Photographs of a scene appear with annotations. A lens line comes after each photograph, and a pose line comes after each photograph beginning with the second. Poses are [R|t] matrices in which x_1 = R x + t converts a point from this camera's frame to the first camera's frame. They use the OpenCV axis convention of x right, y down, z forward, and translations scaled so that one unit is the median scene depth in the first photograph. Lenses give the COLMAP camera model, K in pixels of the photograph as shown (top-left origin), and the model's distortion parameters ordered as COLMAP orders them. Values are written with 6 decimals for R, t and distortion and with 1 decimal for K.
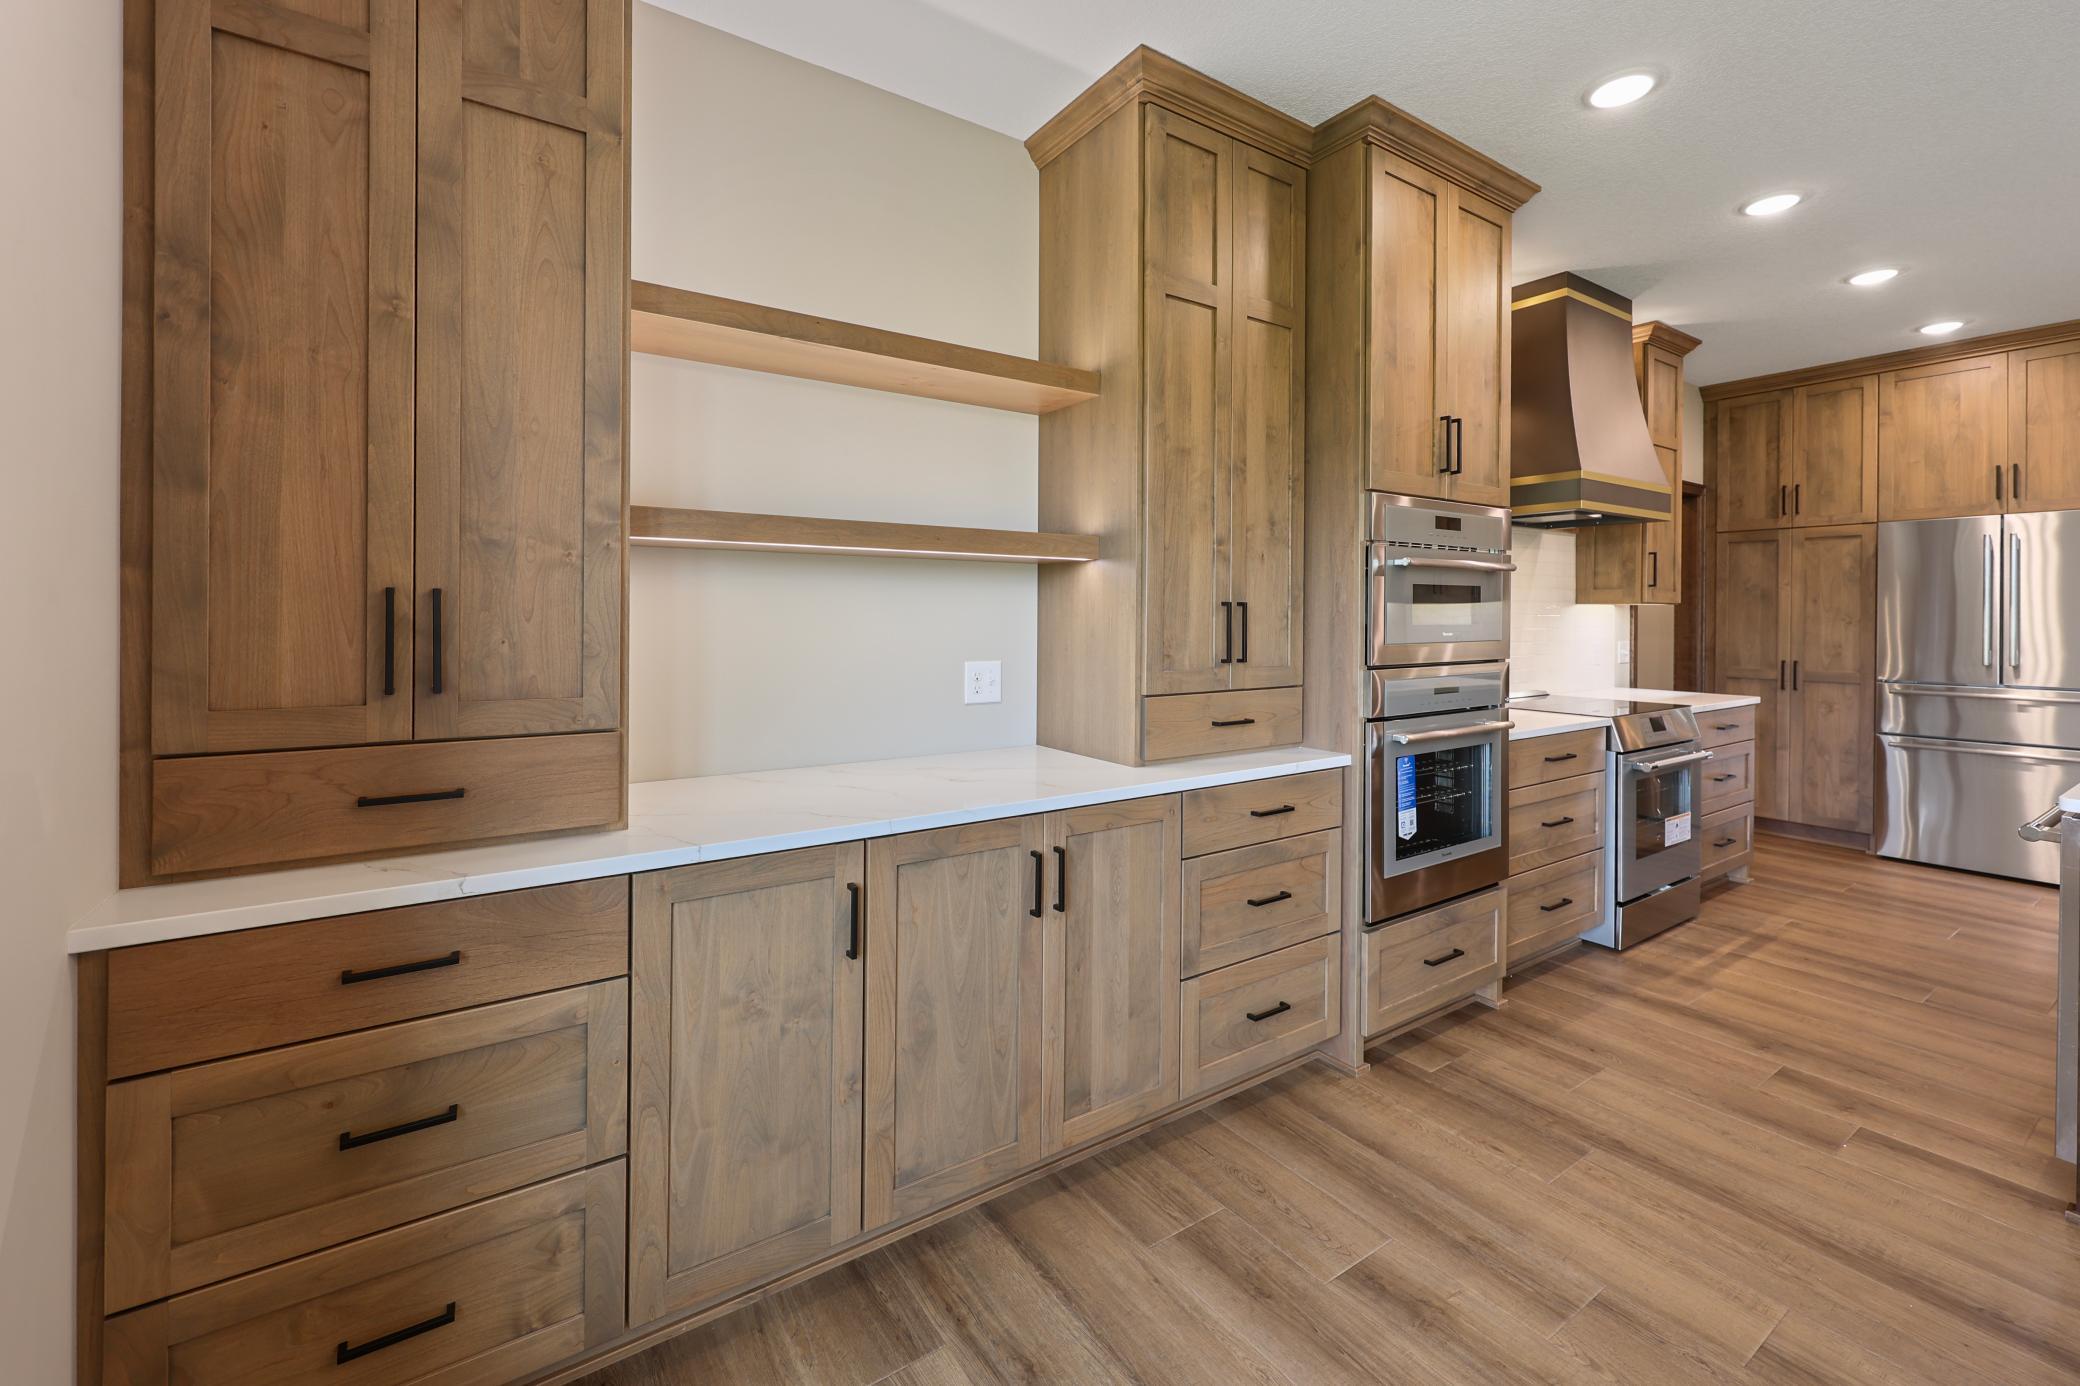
lens RADIAL K [[876.3, 0, 1048.7], [0, 876.3, 617.0], [0, 0, 1]] dist [0.003999, -0.000284]
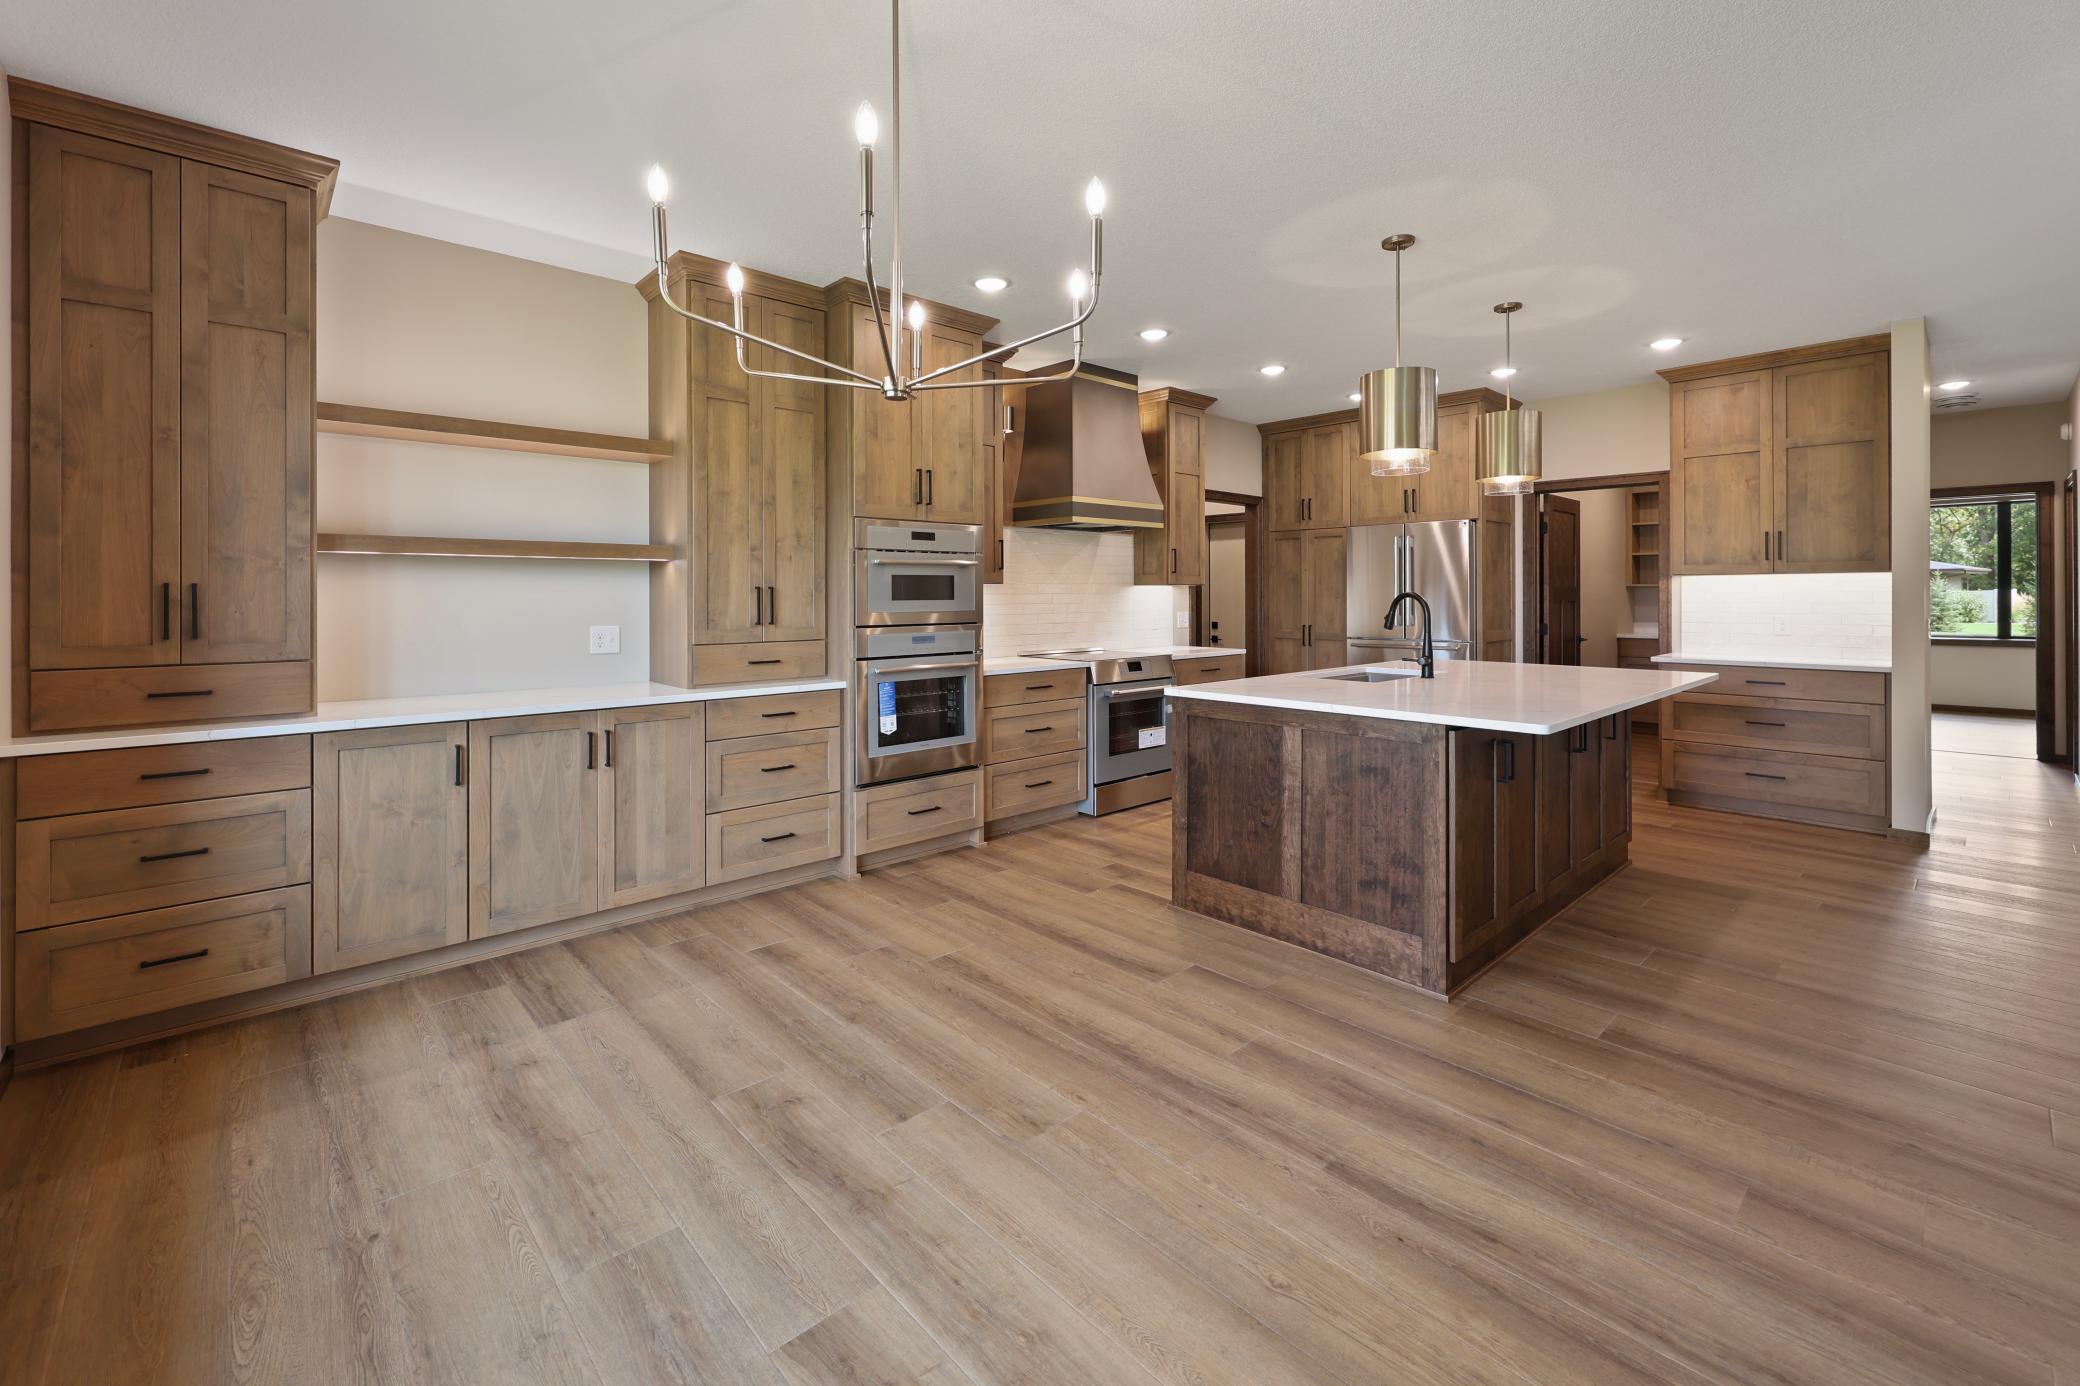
lens RADIAL K [[876.3, 0, 1045.9], [0, 876.3, 598.1], [0, 0, 1]] dist [0.003999, -0.000284]
pose [[0.989673, -0.007440, 0.143153, 0.566419], [0.007354, 0.999972, 0.001128, 0.006818], [-0.143157, -0.000063, 0.989700, -0.760823]]
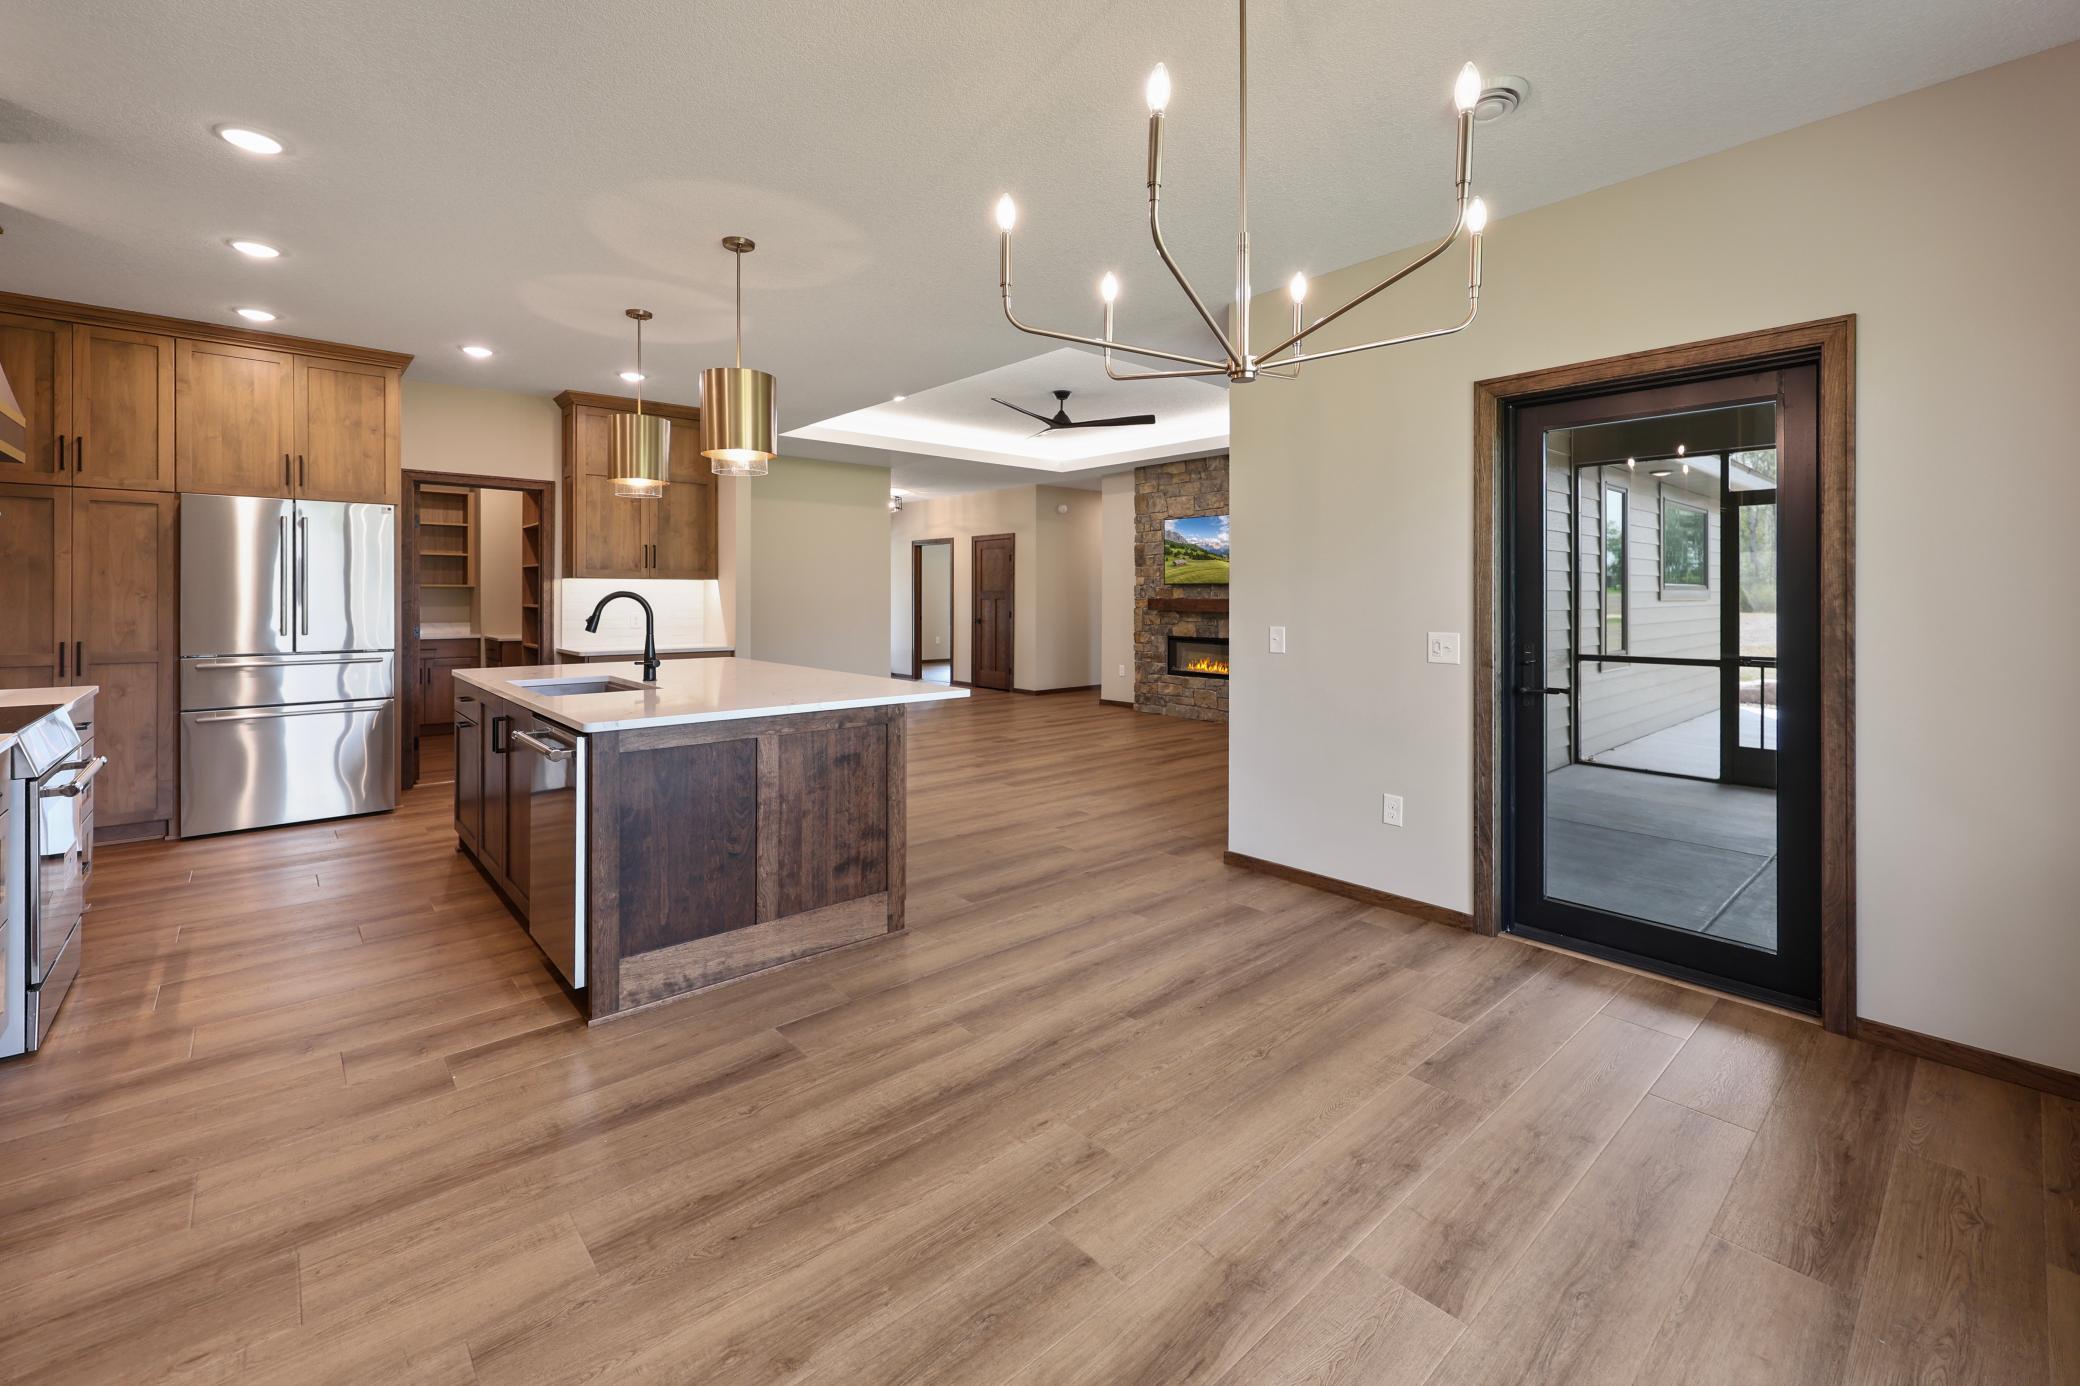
lens RADIAL K [[876.3, 0, 1015.2], [0, 876.3, 597.4], [0, 0, 1]] dist [0.003999, -0.000284]
pose [[-0.110642, -0.006048, 0.993842, -0.252629], [-0.000473, 0.999982, 0.006033, 0.001619], [-0.993860, 0.000198, -0.110643, 0.443814]]
